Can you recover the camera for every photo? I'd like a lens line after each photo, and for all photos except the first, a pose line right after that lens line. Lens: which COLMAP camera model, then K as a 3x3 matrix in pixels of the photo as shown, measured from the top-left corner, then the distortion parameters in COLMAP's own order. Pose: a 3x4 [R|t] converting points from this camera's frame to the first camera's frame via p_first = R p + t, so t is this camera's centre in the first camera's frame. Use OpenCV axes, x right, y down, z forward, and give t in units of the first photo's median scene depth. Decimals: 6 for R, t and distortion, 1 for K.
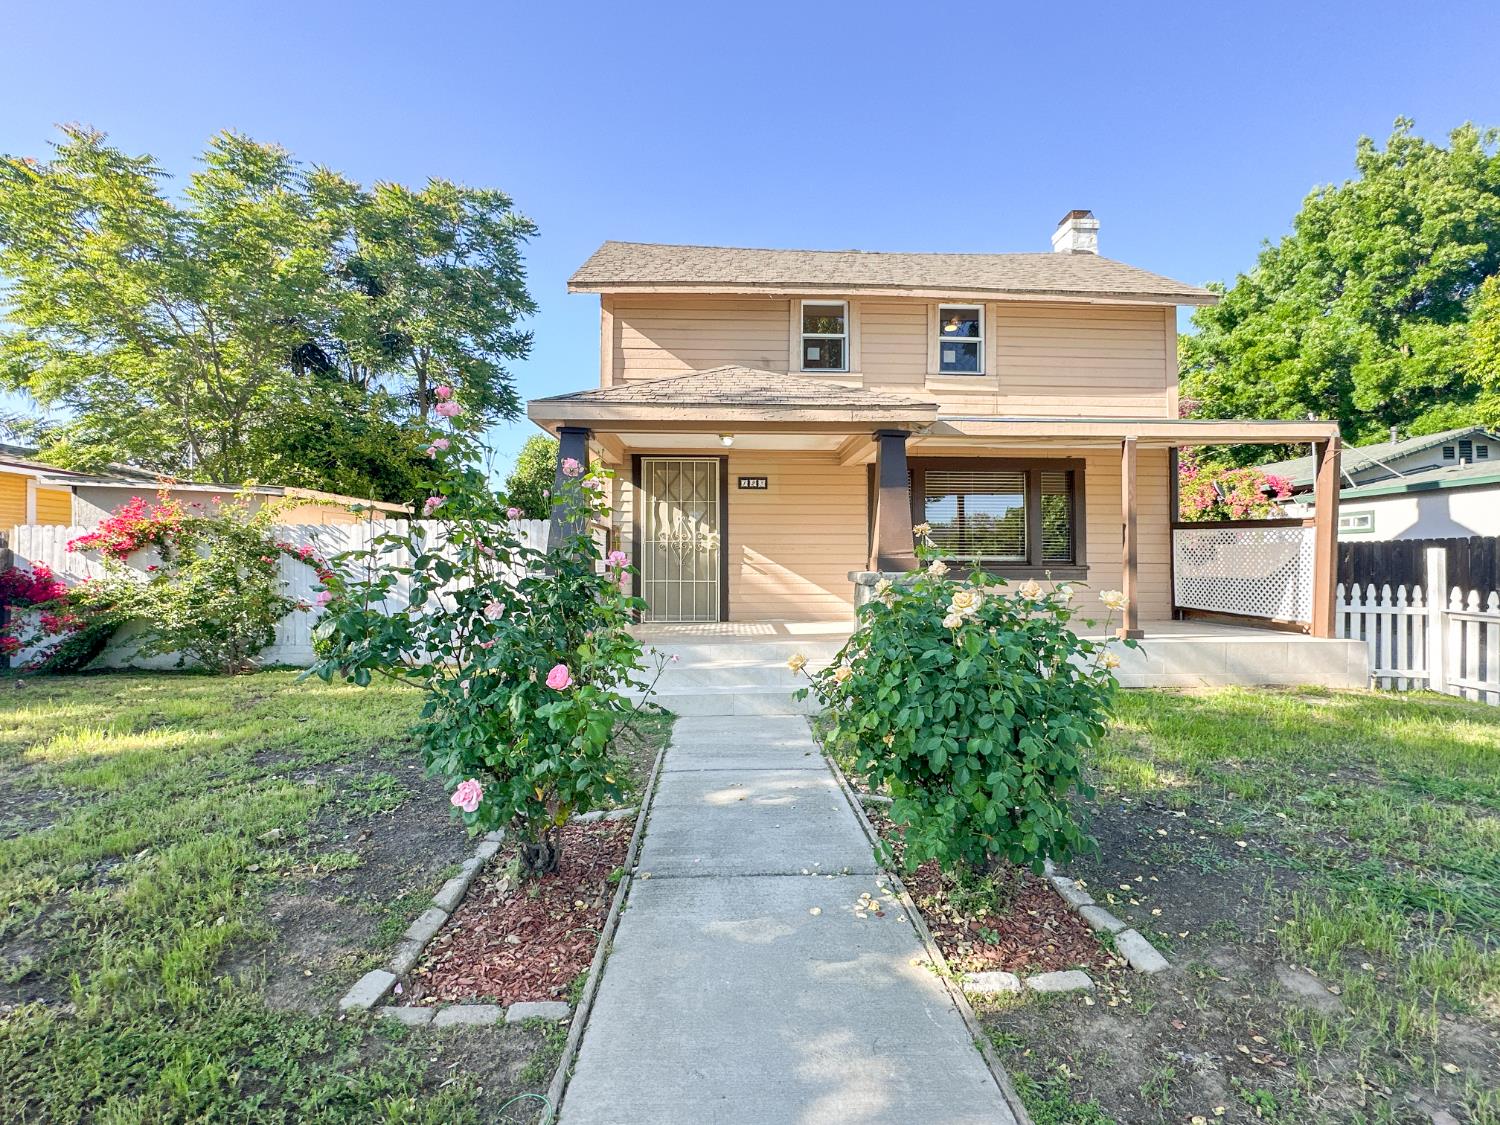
lens RADIAL K [[675.5, 0, 750.0], [0, 675.5, 562.5], [0, 0, 1]] dist [-0.001198, 0.000344]
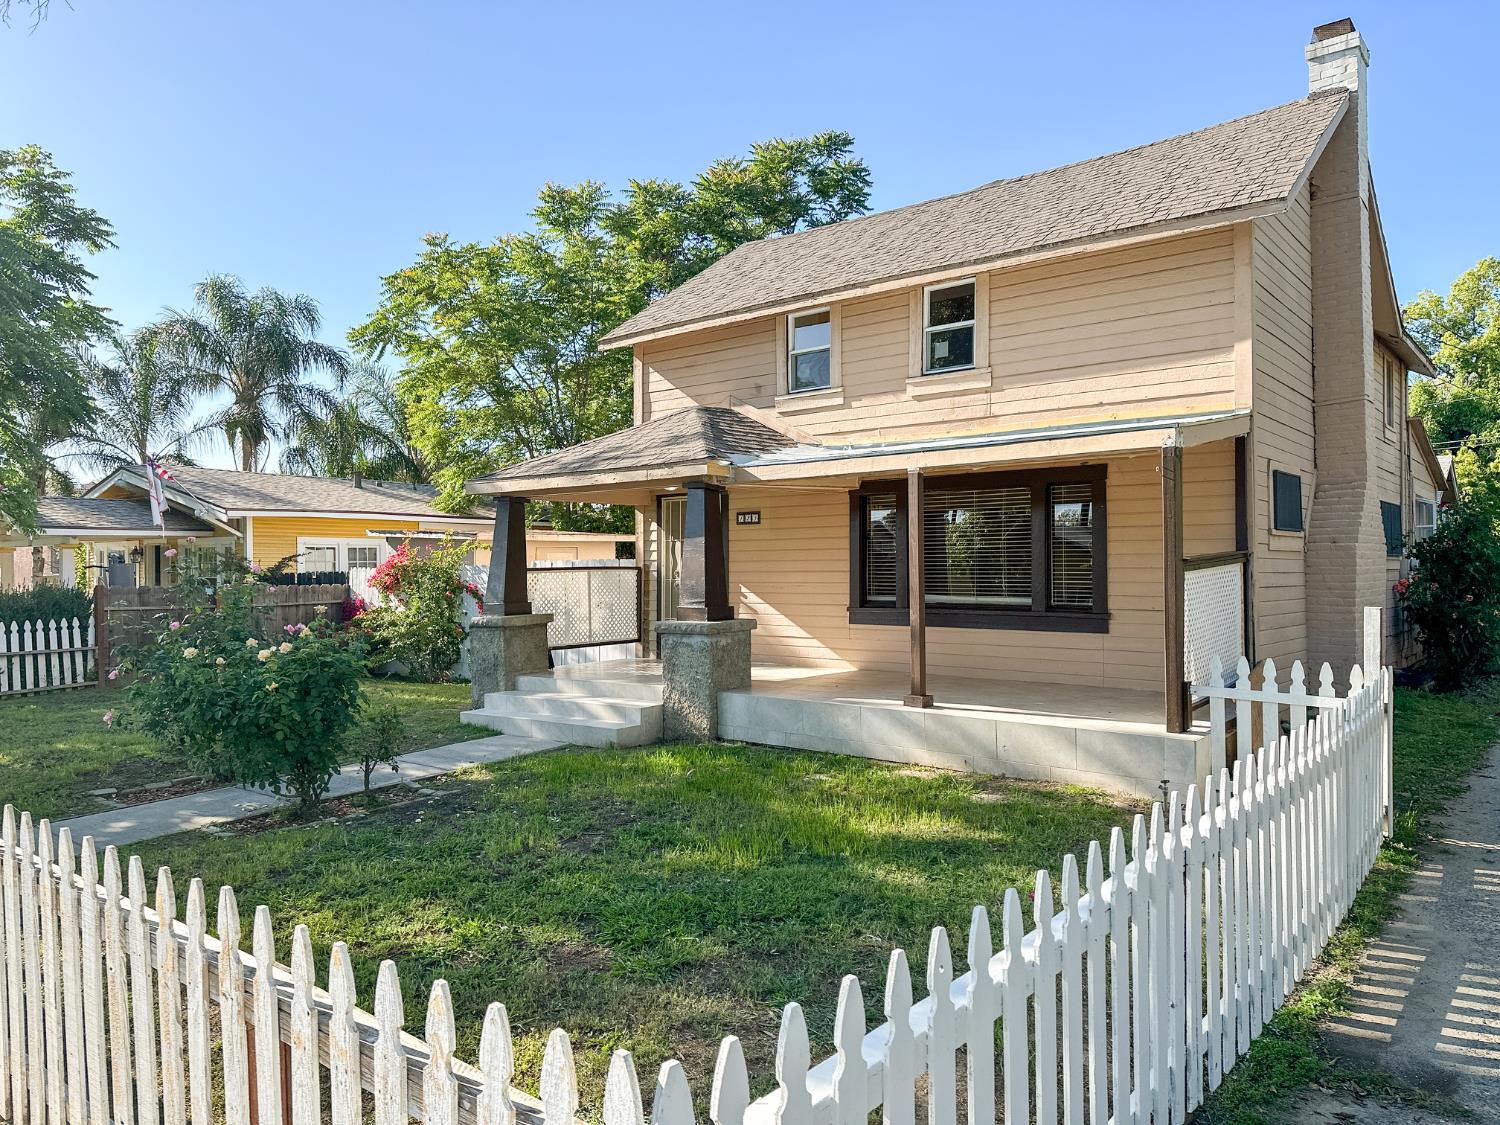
lens RADIAL K [[1026.1, 0, 750.0], [0, 1026.1, 562.5], [0, 0, 1]] dist [0.110747, -0.121473]
pose [[0.745413, -0.009739, -0.666531, 0.965551], [0.004310, 0.999943, -0.009790, -0.041117], [0.666588, 0.004425, 0.745413, -0.071246]]
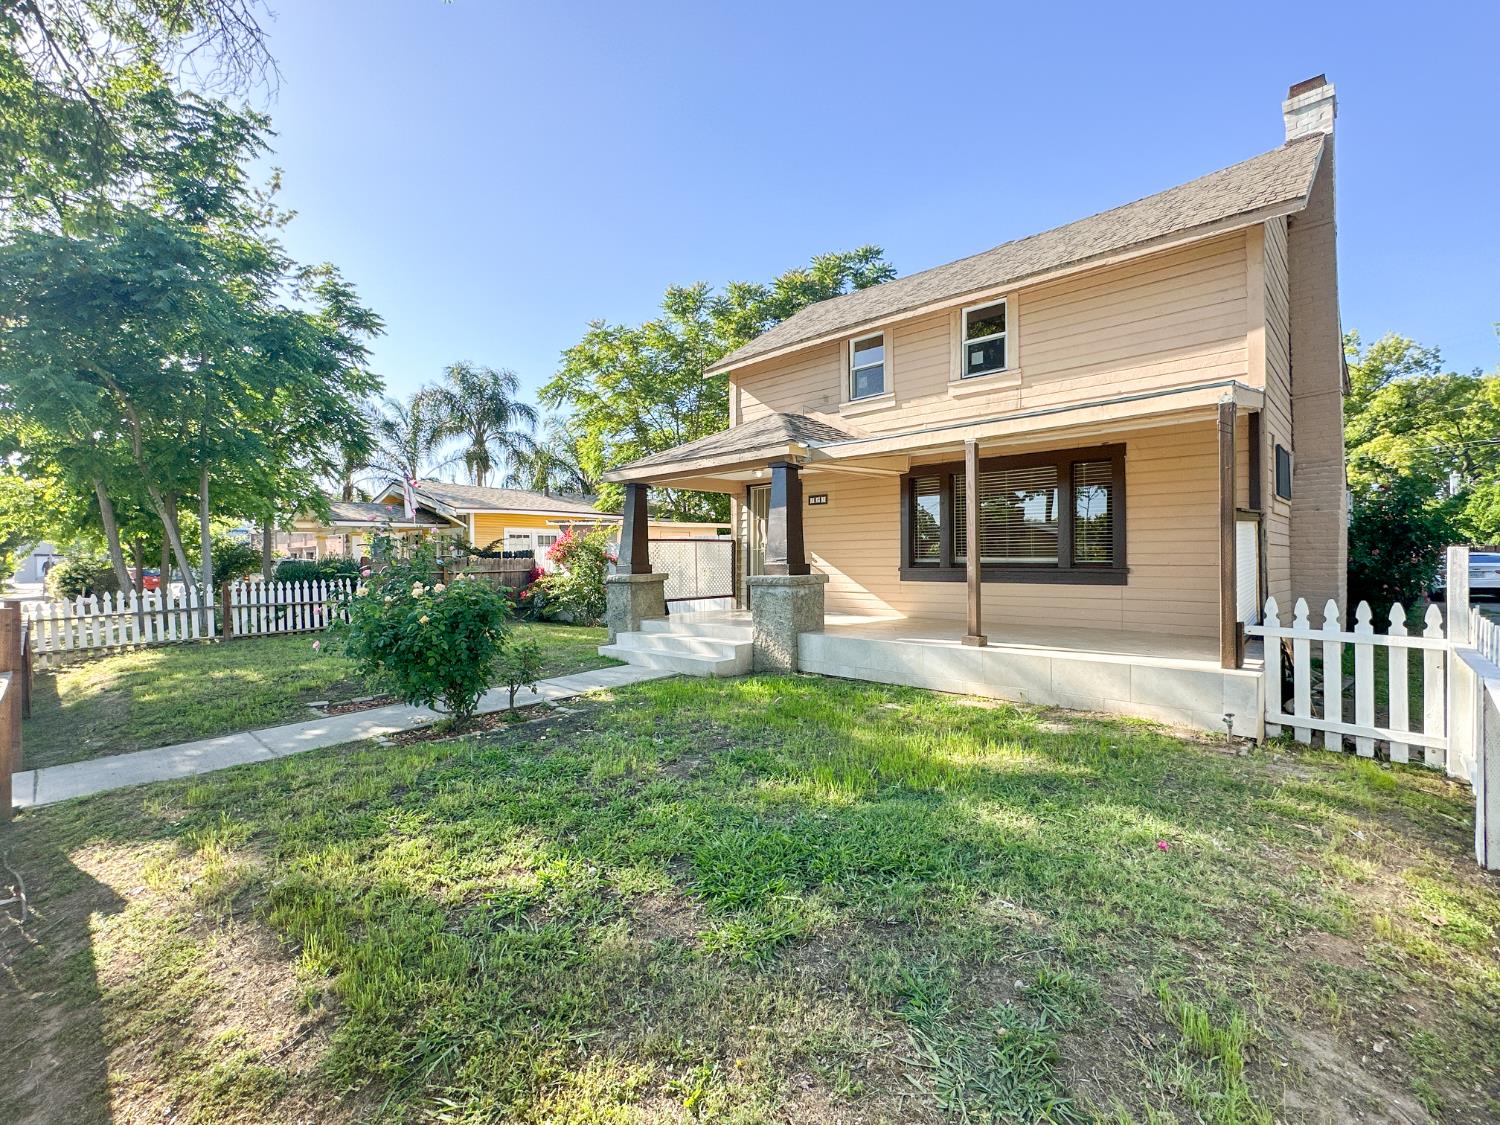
lens RADIAL K [[675.5, 0, 750.0], [0, 675.5, 562.5], [0, 0, 1]] dist [-0.001198, 0.000344]
pose [[0.687110, -0.002001, -0.726551, 0.805216], [0.005138, 0.999985, 0.002105, -0.007976], [0.726536, -0.005180, 0.687109, 0.073793]]
